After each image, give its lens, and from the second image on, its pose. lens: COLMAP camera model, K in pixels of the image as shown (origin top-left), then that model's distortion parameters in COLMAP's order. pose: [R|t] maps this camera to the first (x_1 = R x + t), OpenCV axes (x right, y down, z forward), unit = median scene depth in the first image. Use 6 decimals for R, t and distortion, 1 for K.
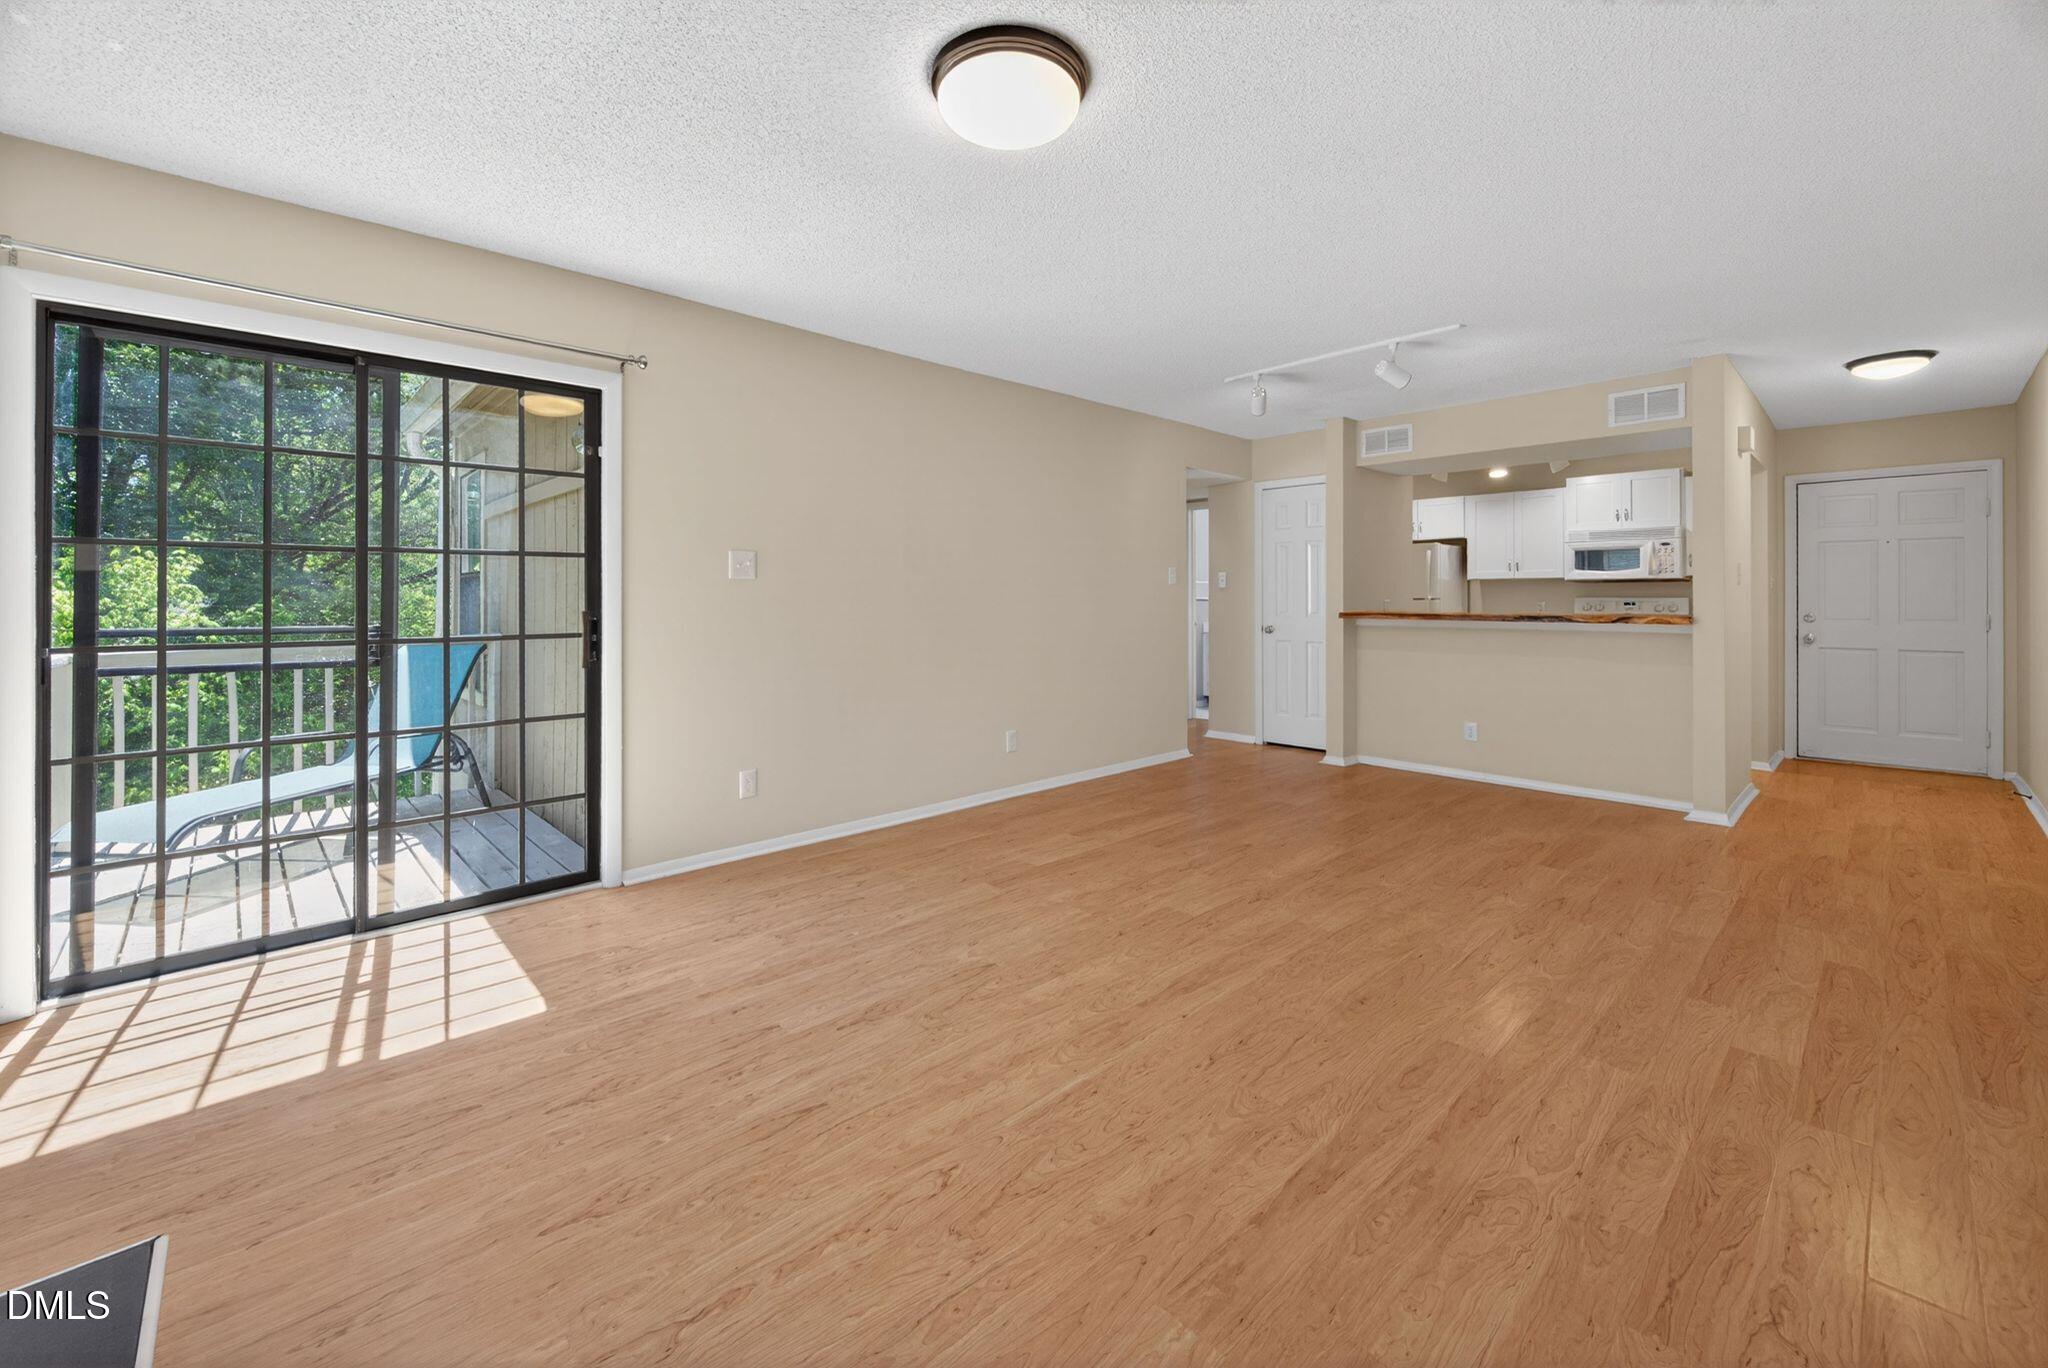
lens RADIAL K [[825.9, 0, 1005.9], [0, 825.9, 601.8], [0, 0, 1]] dist [0.000224, -0.000300]
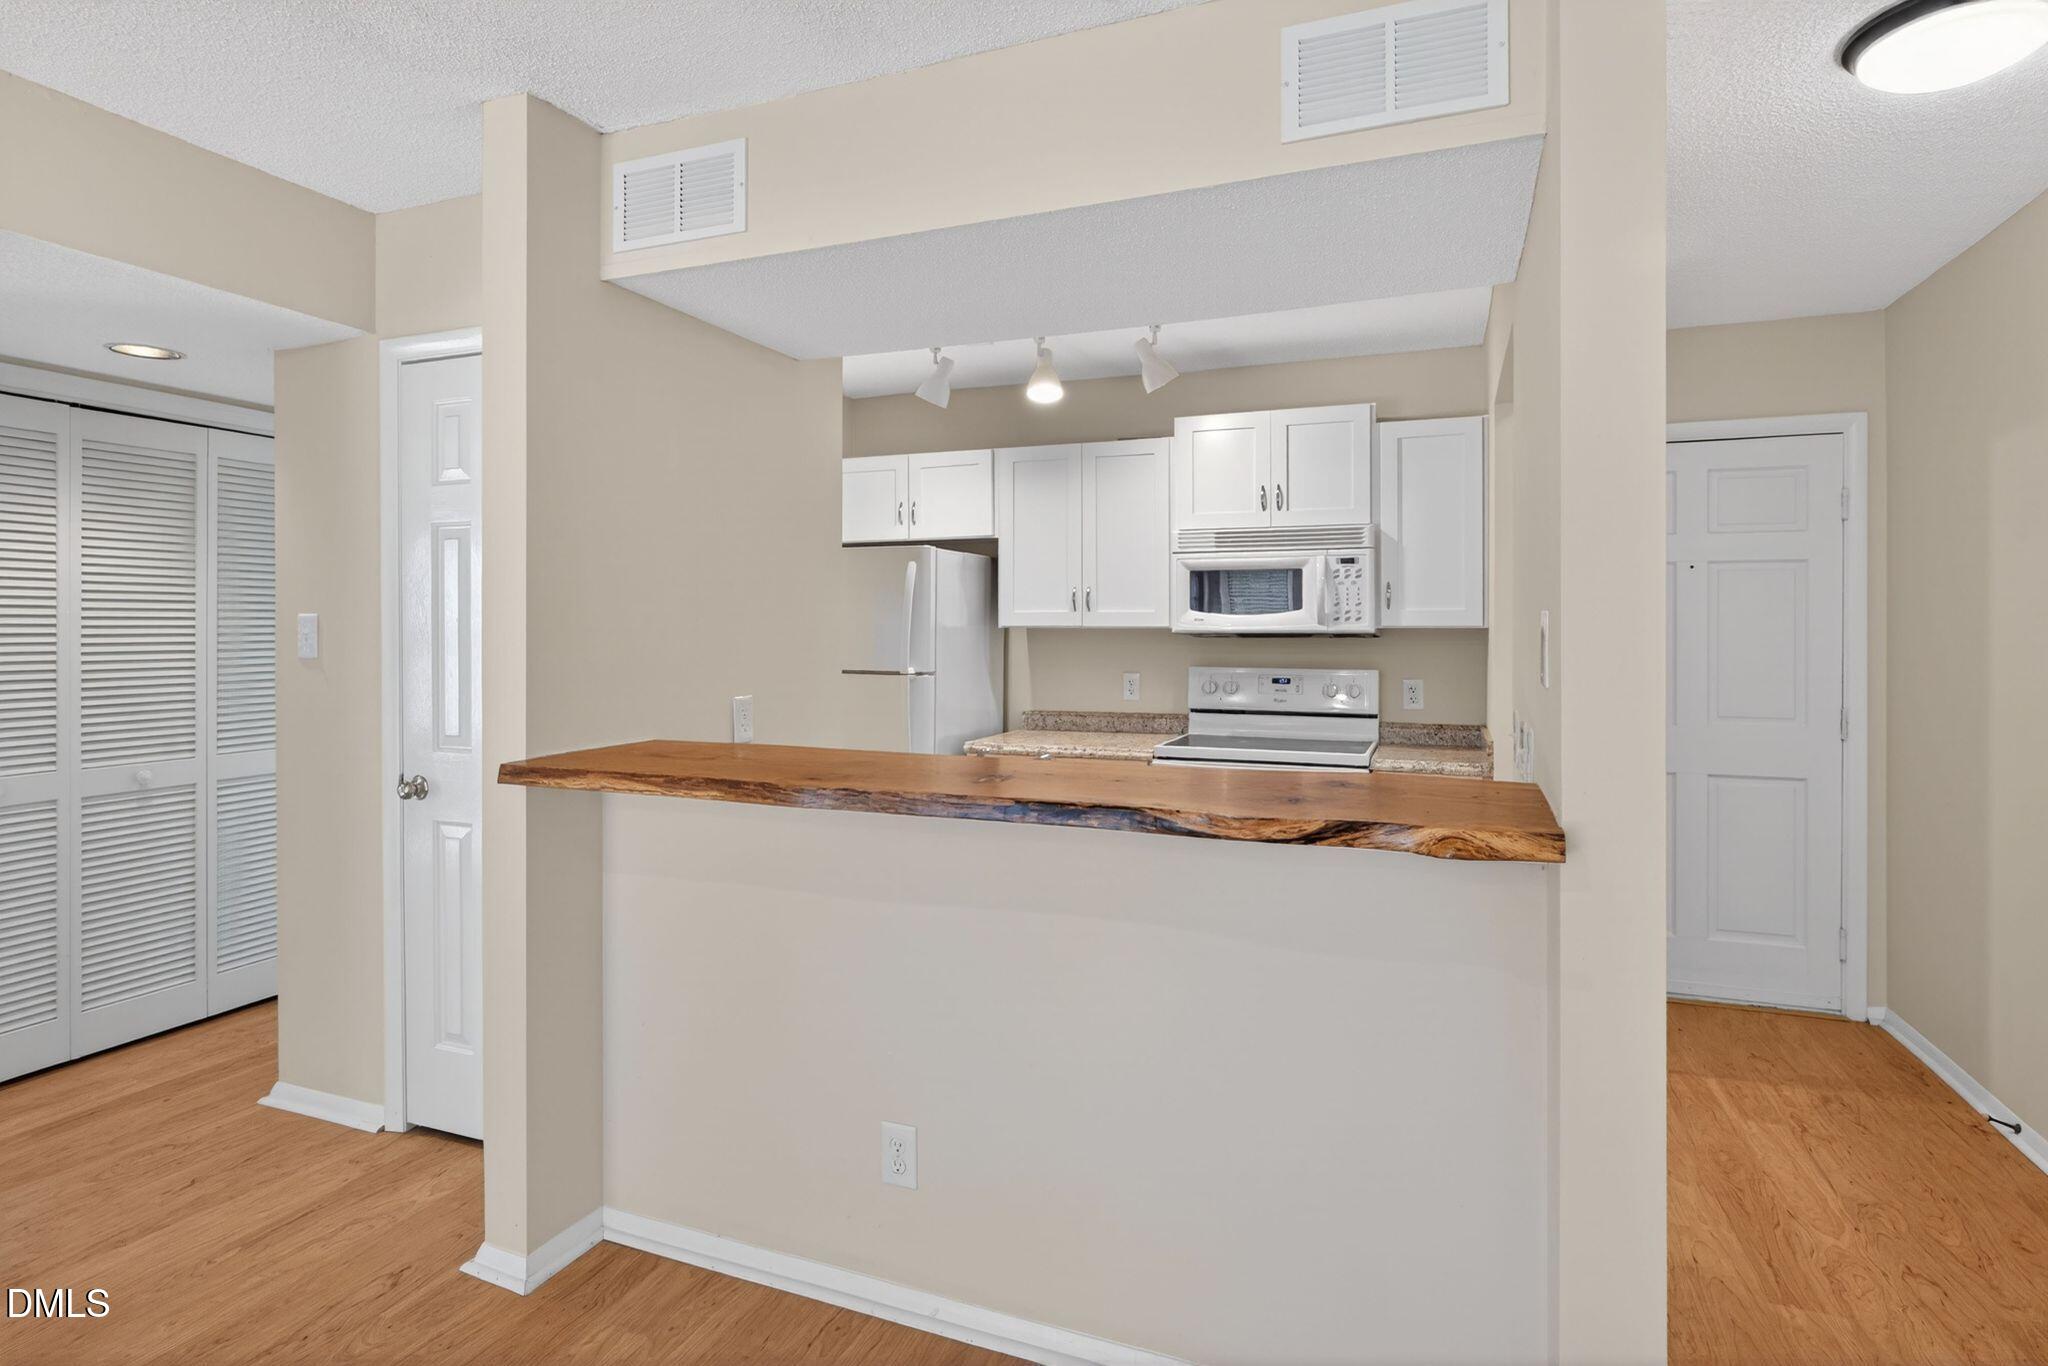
lens RADIAL K [[1035.7, 0, 1029.0], [0, 1035.7, 628.9], [0, 0, 1]] dist [0.000875, 0.000203]
pose [[0.901300, -0.000192, 0.433196, 0.361987], [0.001621, 0.999994, -0.002930, -0.028419], [-0.433193, 0.003344, 0.901295, 0.523766]]
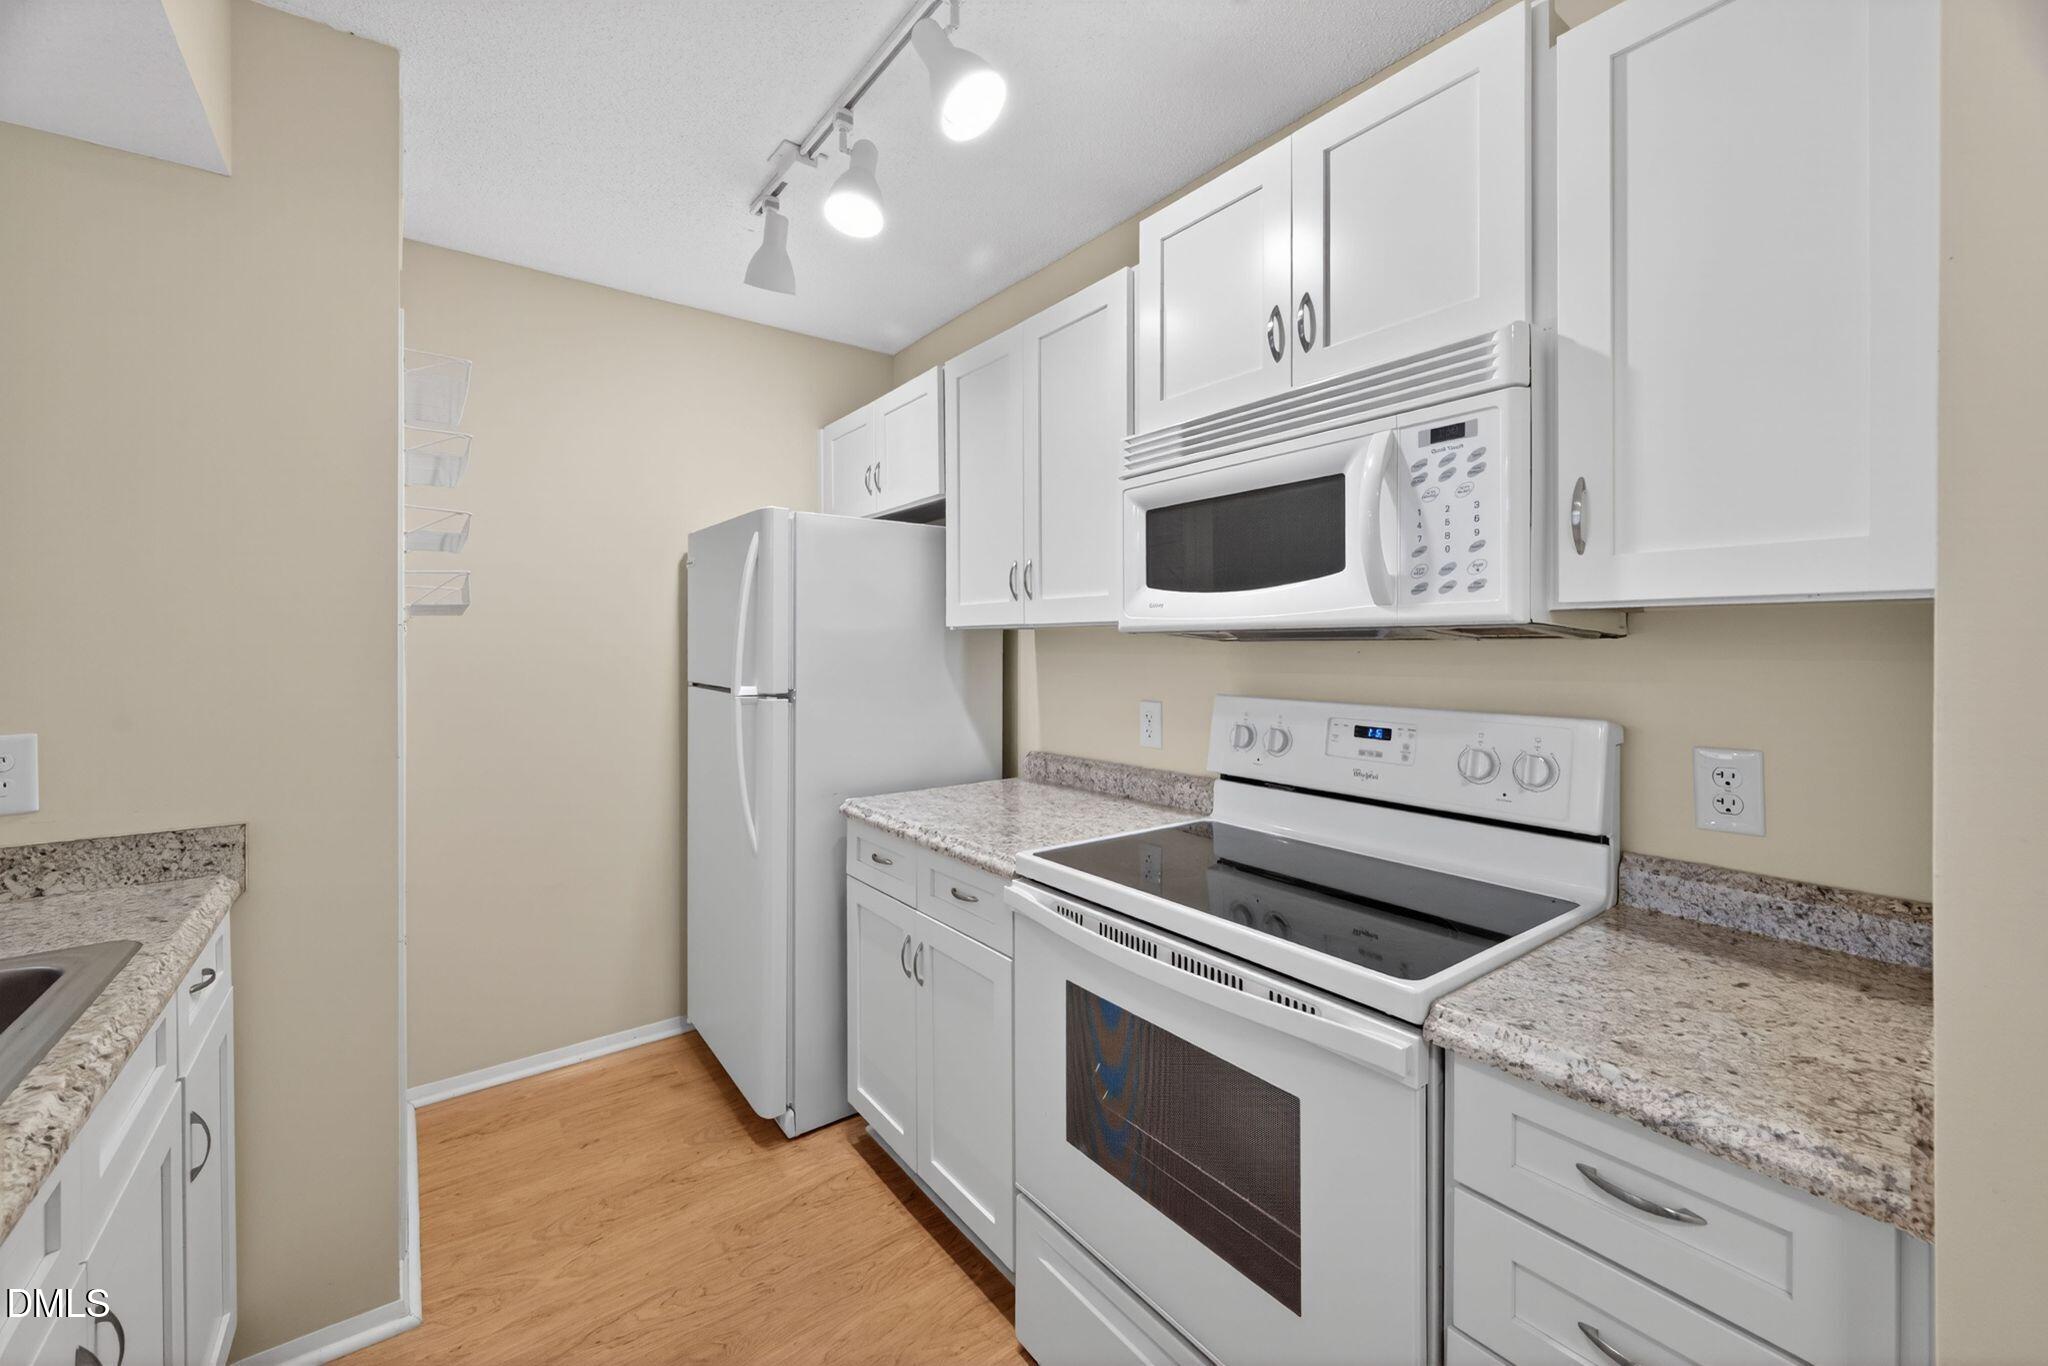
lens RADIAL K [[797.6, 0, 1019.3], [0, 797.6, 644.0], [0, 0, 1]] dist [0.000321, -0.000036]
pose [[0.995316, -0.003142, -0.096620, 0.706857], [0.002830, 0.999990, -0.003365, -0.023007], [0.096630, 0.003076, 0.995316, 0.798008]]
